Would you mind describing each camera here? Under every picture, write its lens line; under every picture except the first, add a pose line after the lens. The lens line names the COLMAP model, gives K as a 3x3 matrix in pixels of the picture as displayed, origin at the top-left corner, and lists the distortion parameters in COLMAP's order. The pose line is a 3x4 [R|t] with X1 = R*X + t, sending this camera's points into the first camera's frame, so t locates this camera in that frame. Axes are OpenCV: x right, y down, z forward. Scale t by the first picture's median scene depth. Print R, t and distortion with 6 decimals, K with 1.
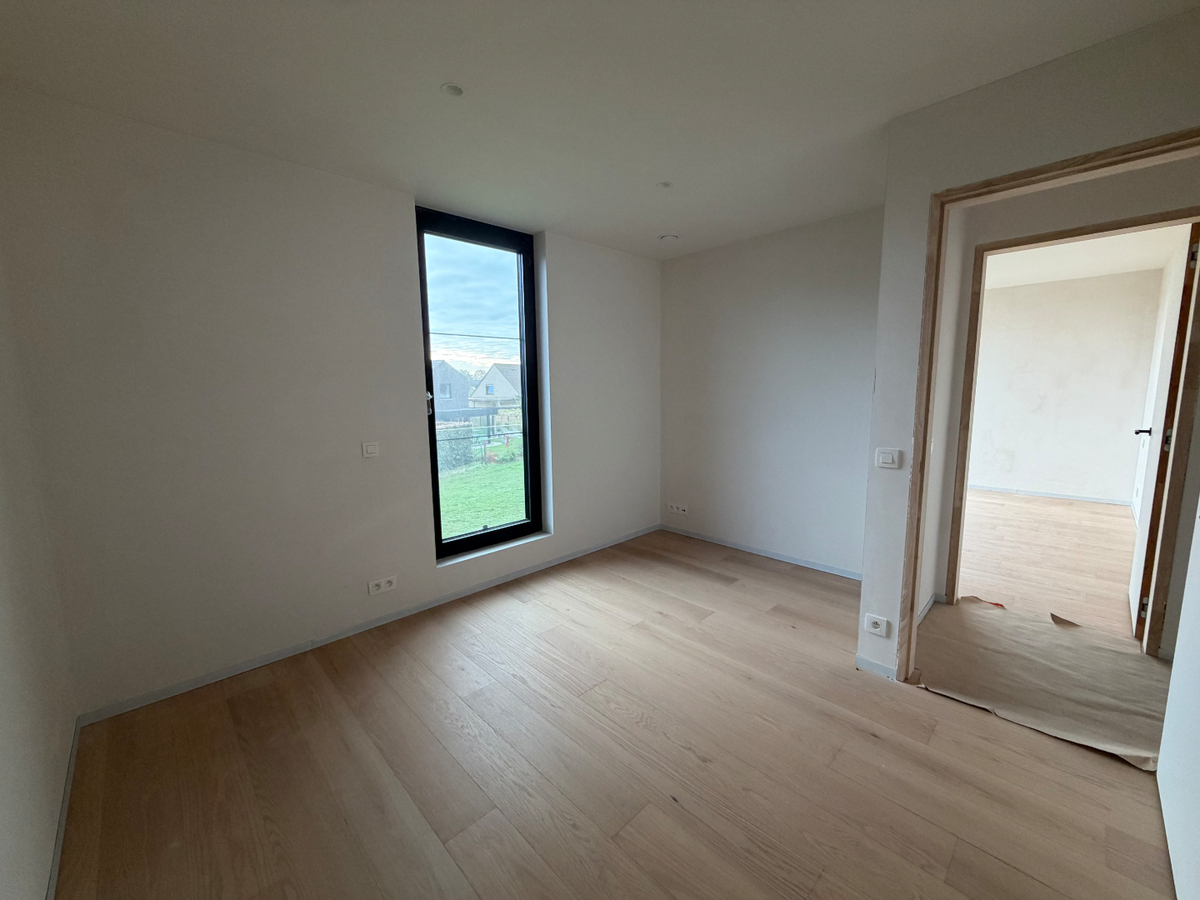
lens RADIAL K [[474.8, 0, 598.9], [0, 474.8, 449.3], [0, 0, 1]] dist [-0.001447, 0.000300]
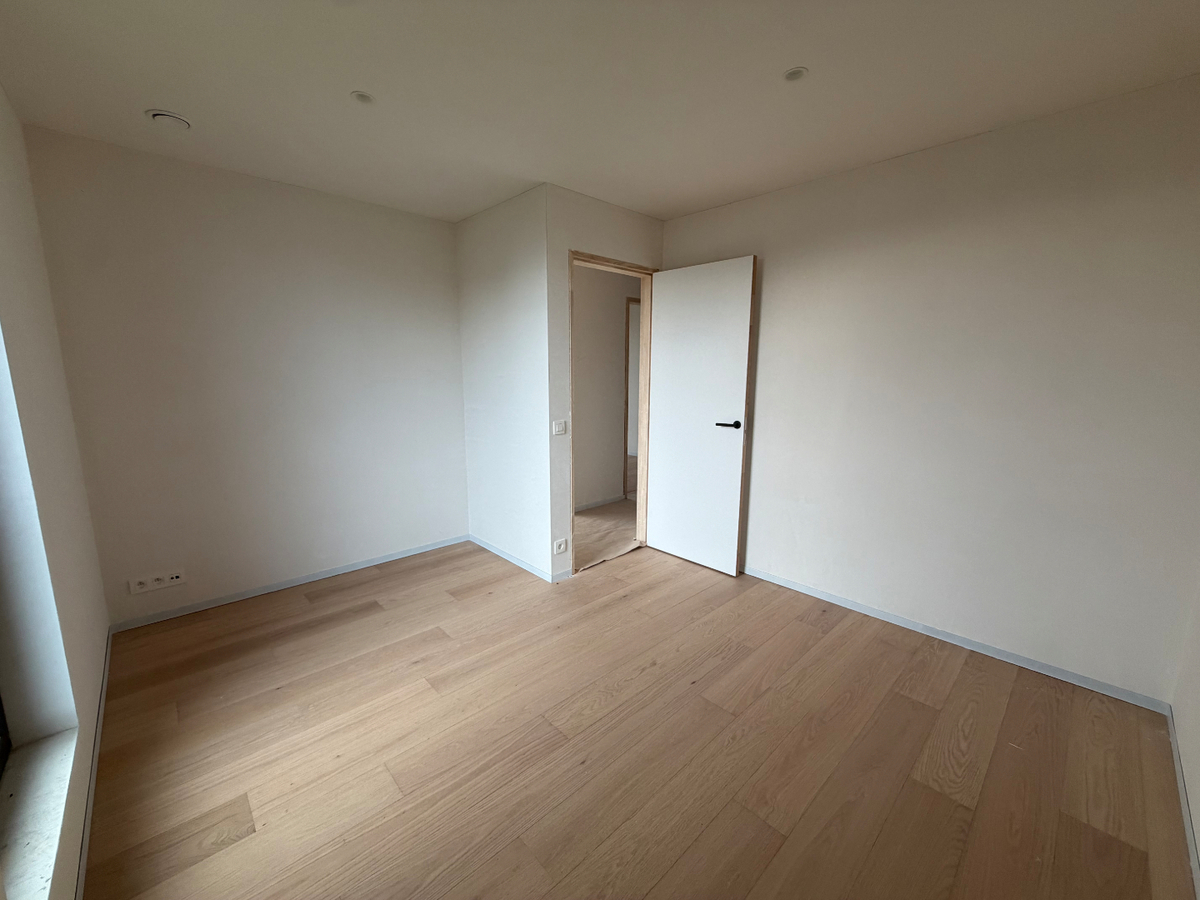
lens RADIAL K [[474.8, 0, 596.8], [0, 474.8, 445.0], [0, 0, 1]] dist [-0.001447, 0.000300]
pose [[0.018812, -0.143811, 0.989426, -0.595798], [0.128157, 0.981785, 0.140264, -0.085876], [-0.991575, 0.124163, 0.036900, 0.620832]]
